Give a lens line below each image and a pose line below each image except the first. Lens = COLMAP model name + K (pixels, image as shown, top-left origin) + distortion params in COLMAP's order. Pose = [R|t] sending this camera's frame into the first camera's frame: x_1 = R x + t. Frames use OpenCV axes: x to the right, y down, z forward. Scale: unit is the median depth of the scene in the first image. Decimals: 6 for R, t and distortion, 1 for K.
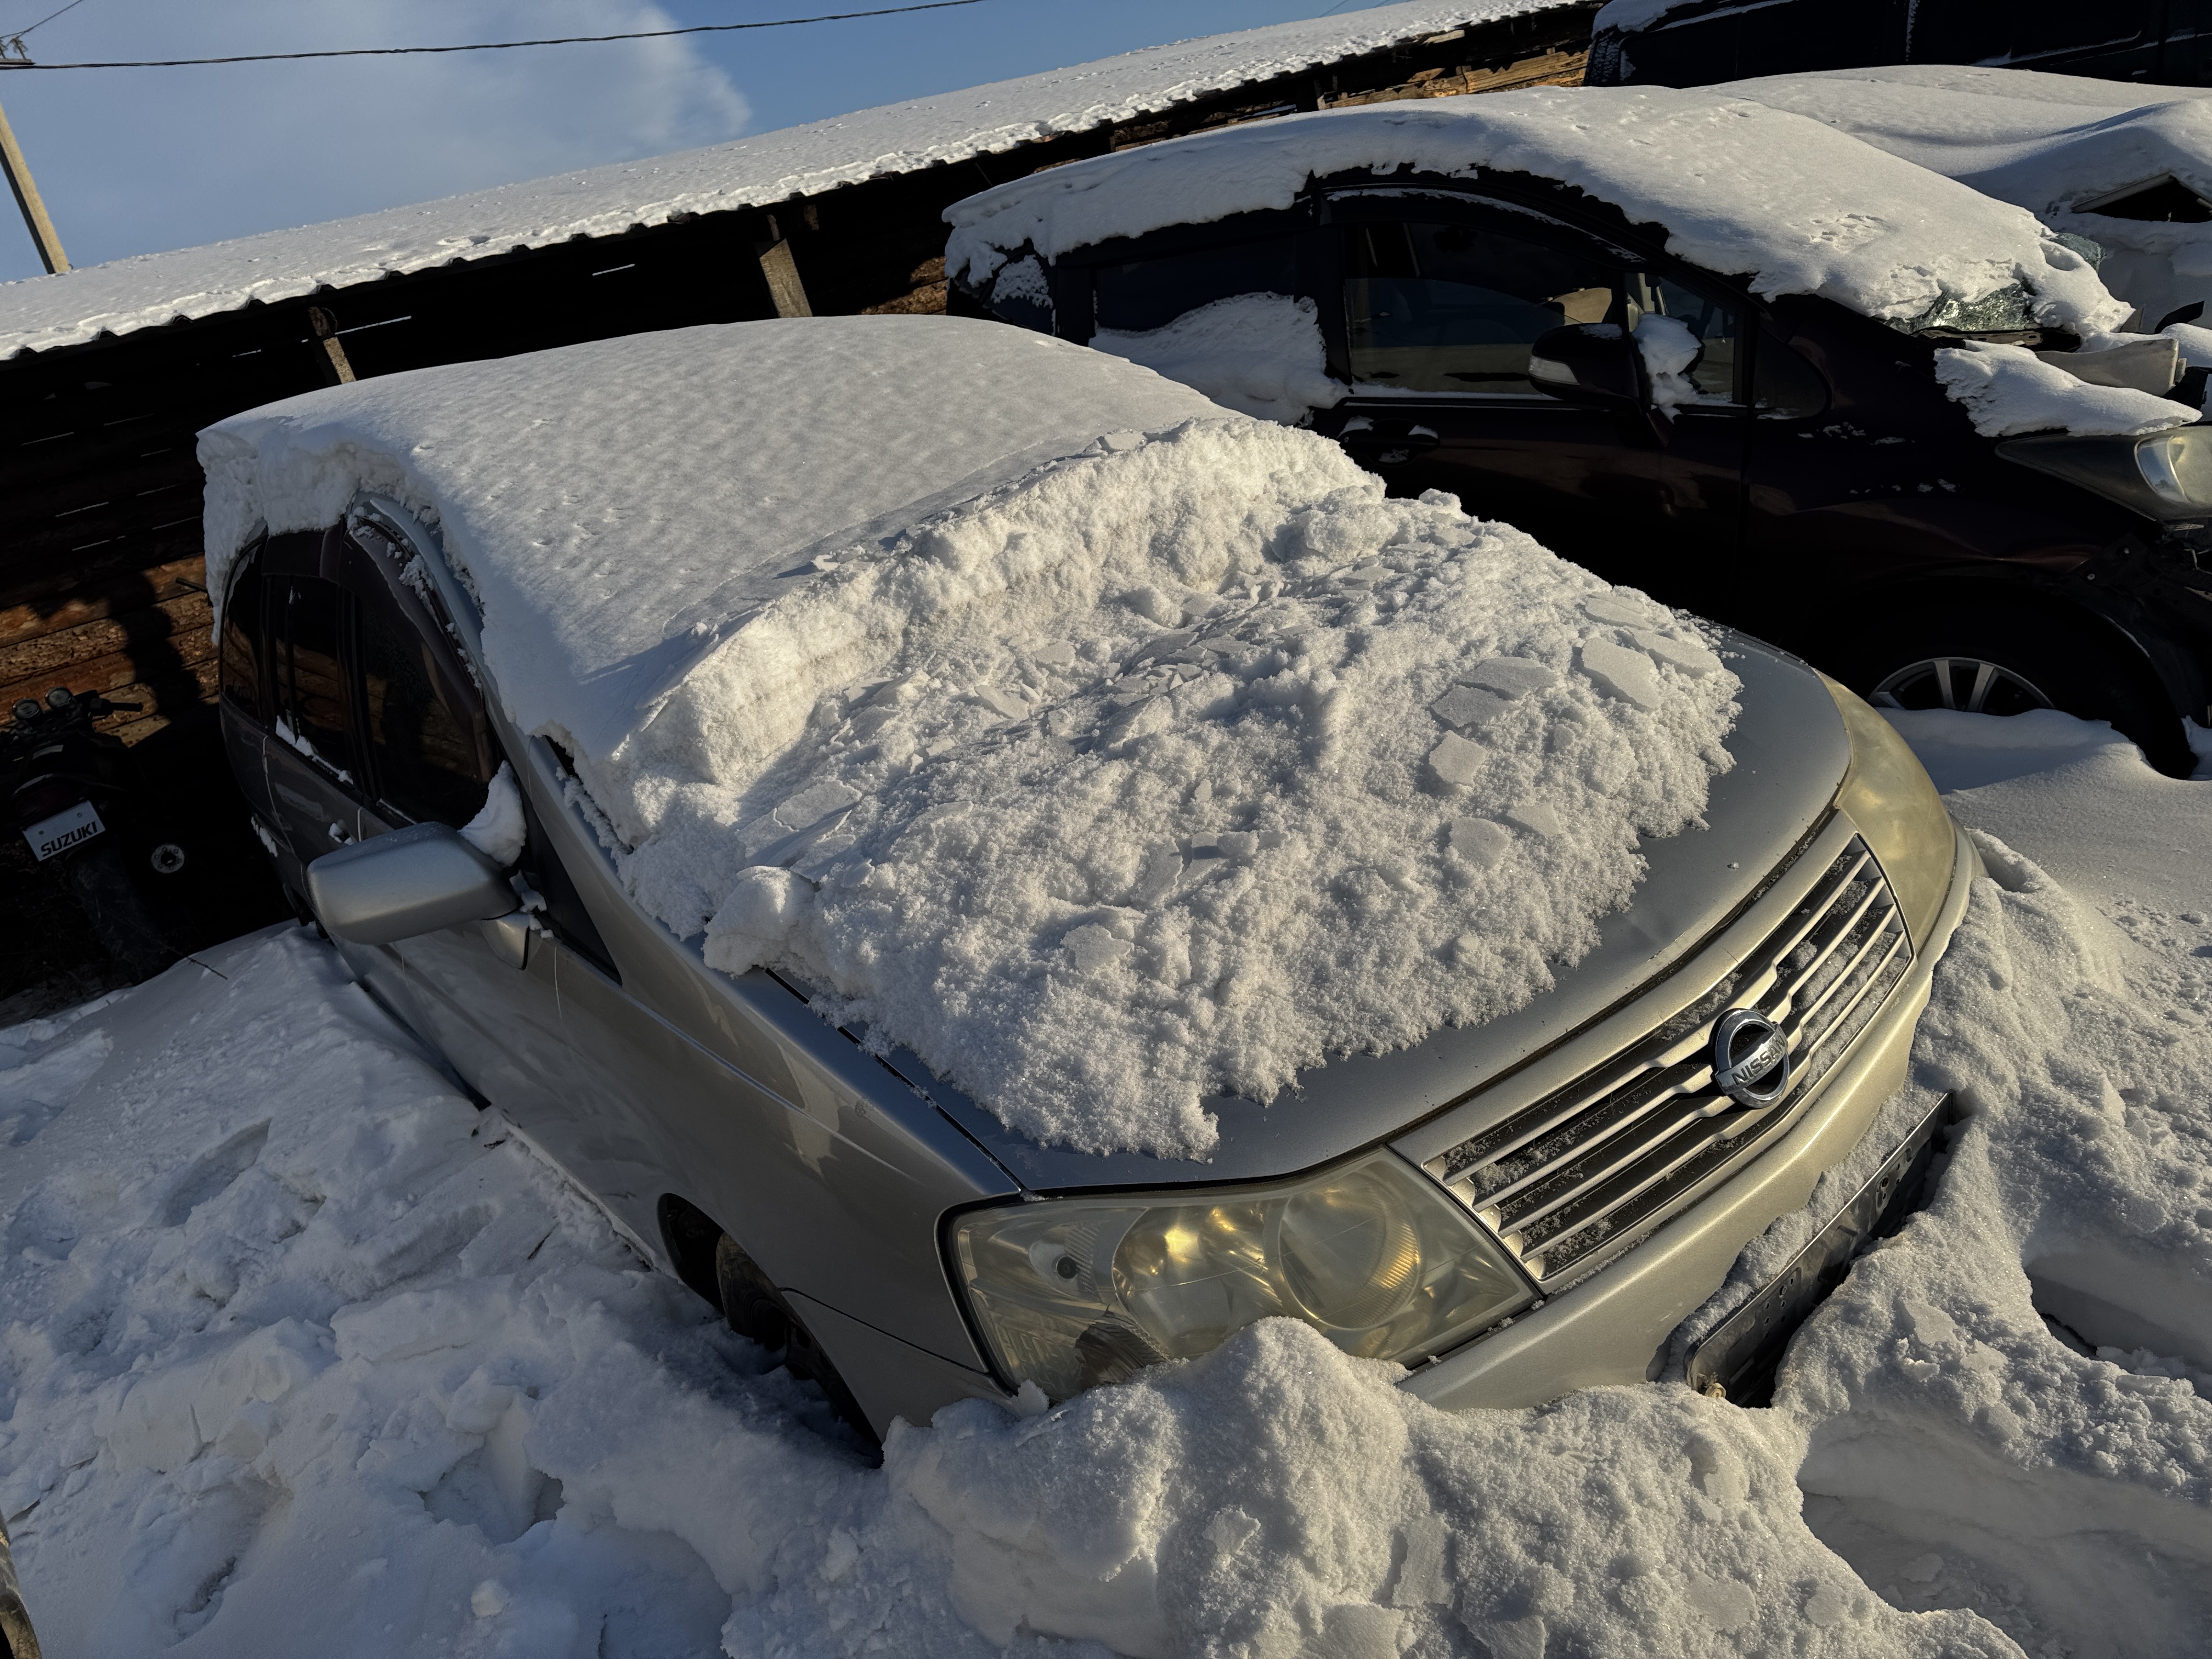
lens RADIAL K [[1569.3, 0, 1098.5], [0, 1569.3, 835.6], [0, 0, 1]] dist [0.039655, -0.033933]
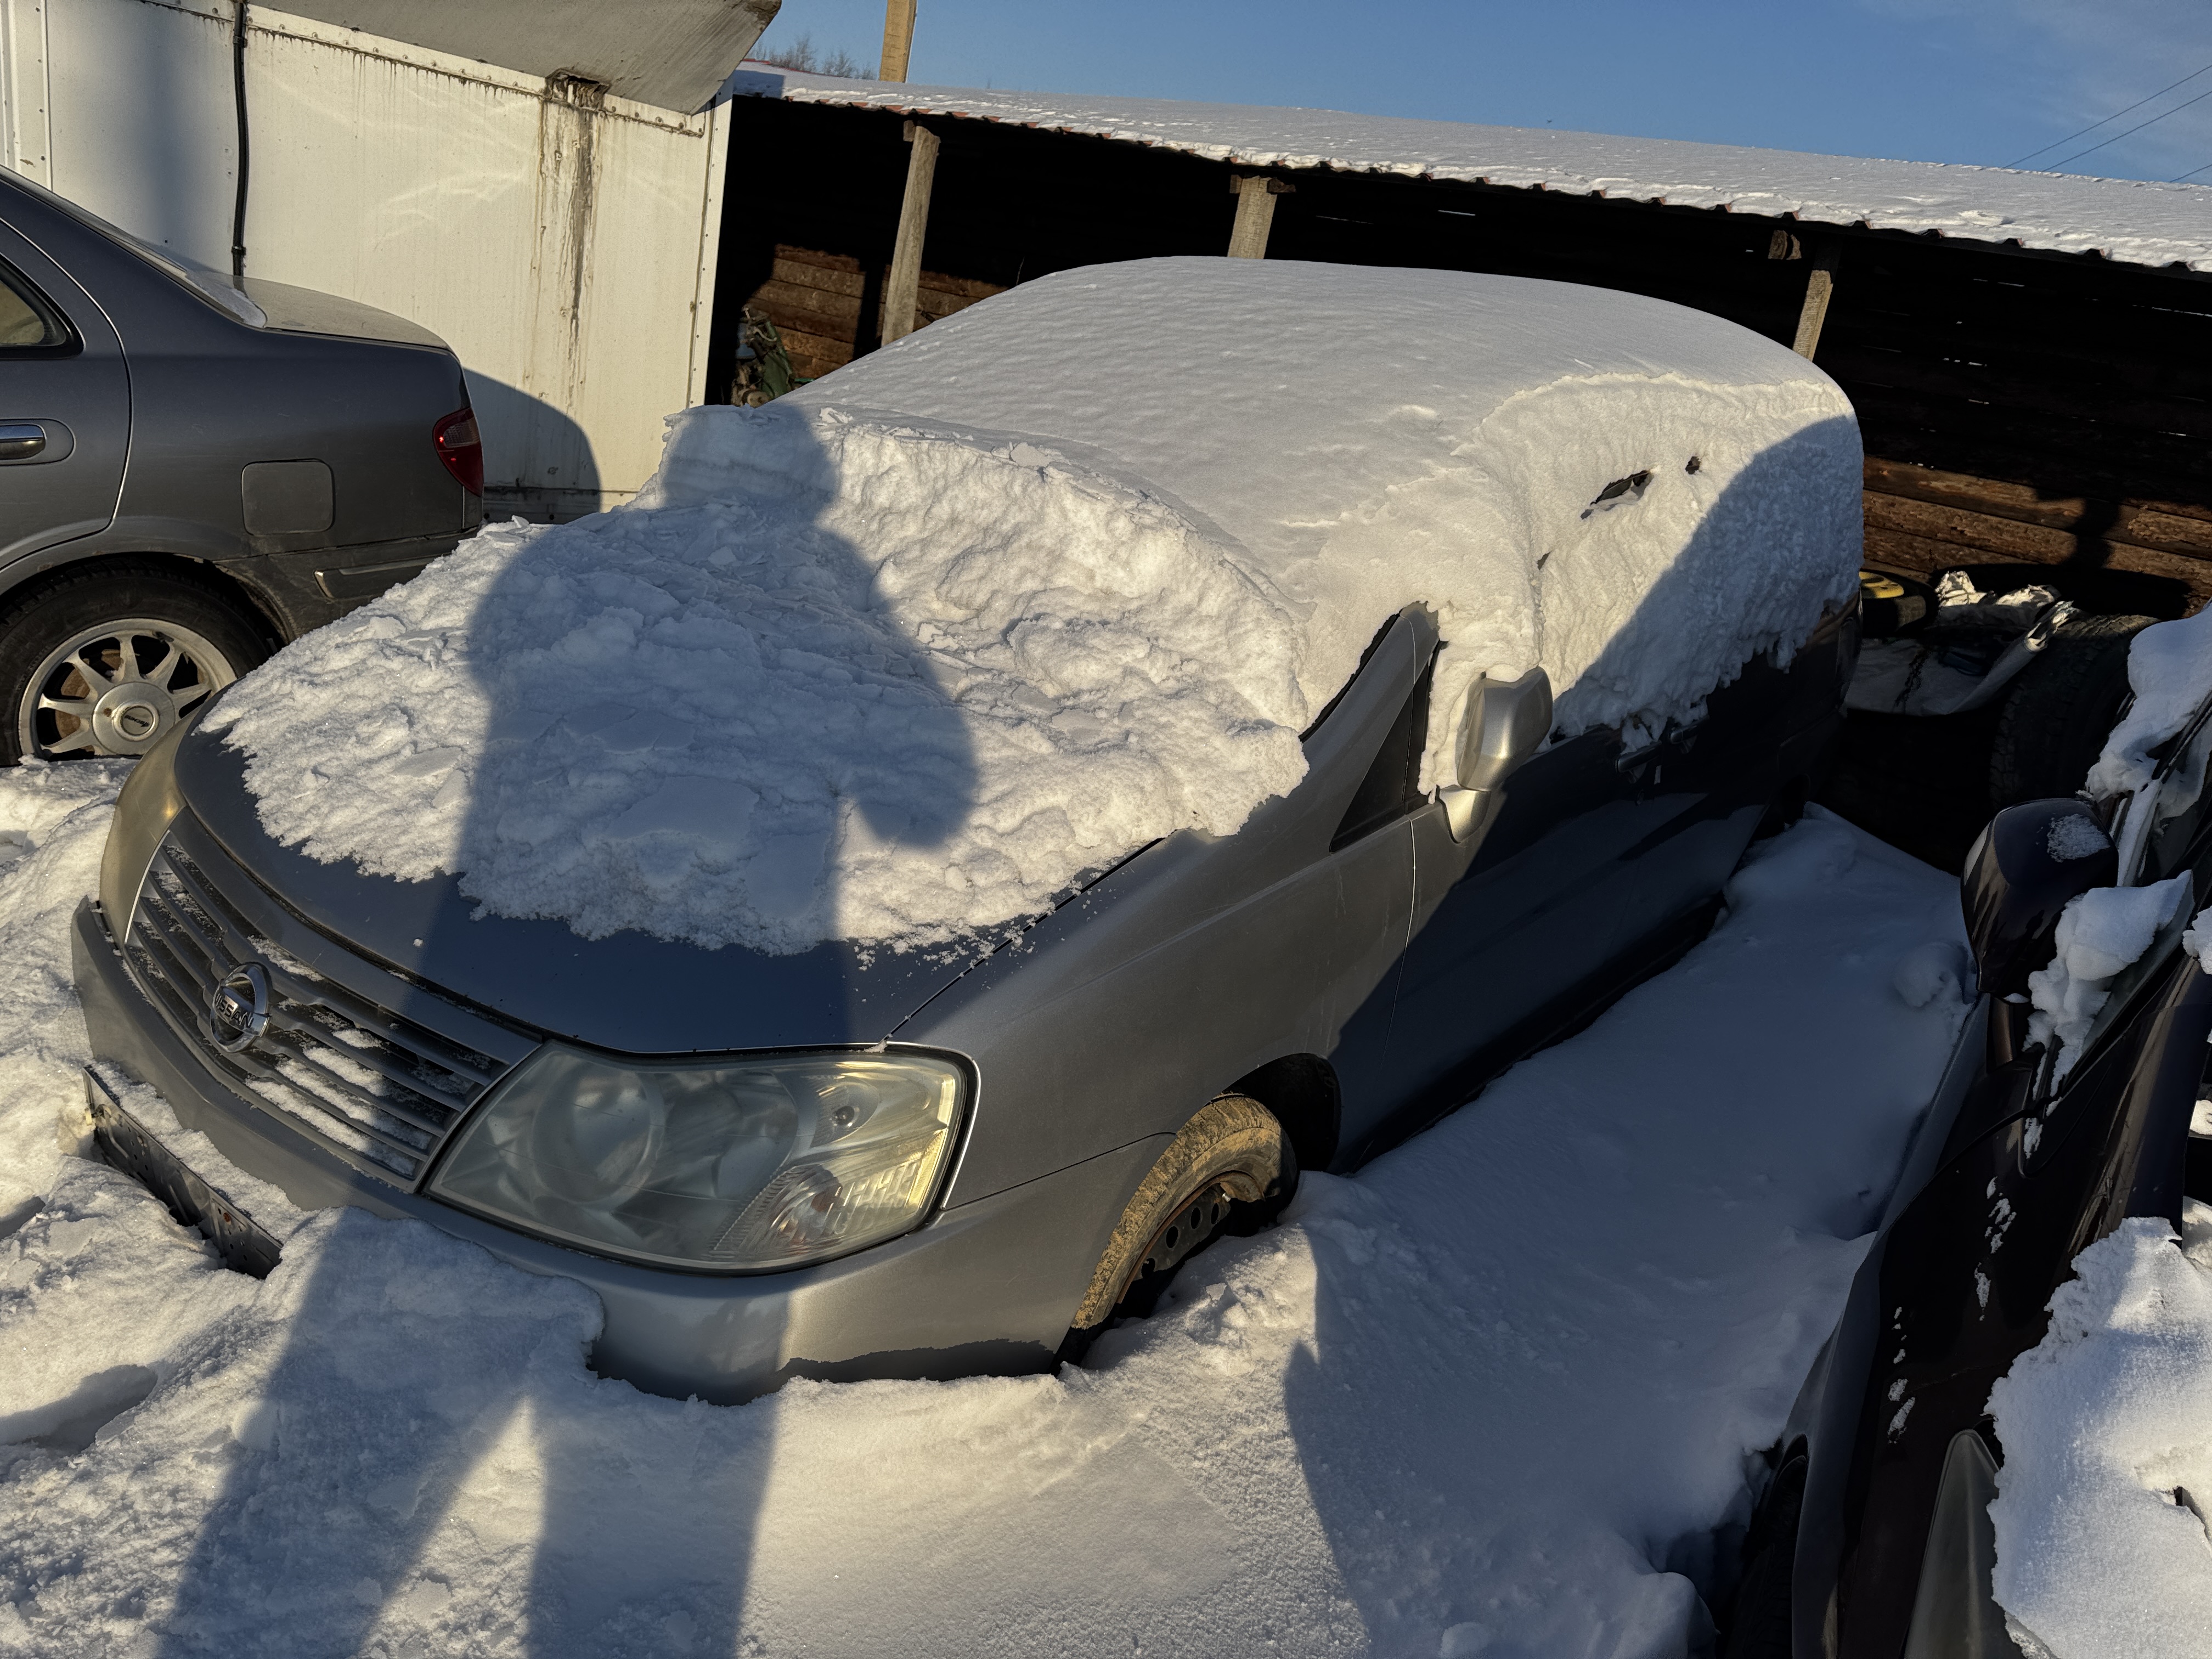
lens RADIAL K [[1569.3, 0, 1098.5], [0, 1569.3, 835.6], [0, 0, 1]] dist [0.039655, -0.033933]
pose [[0.186964, 0.582182, -0.791270, 0.901973], [-0.526626, 0.739353, 0.419550, -0.491596], [0.829282, 0.338263, 0.444825, 0.655586]]
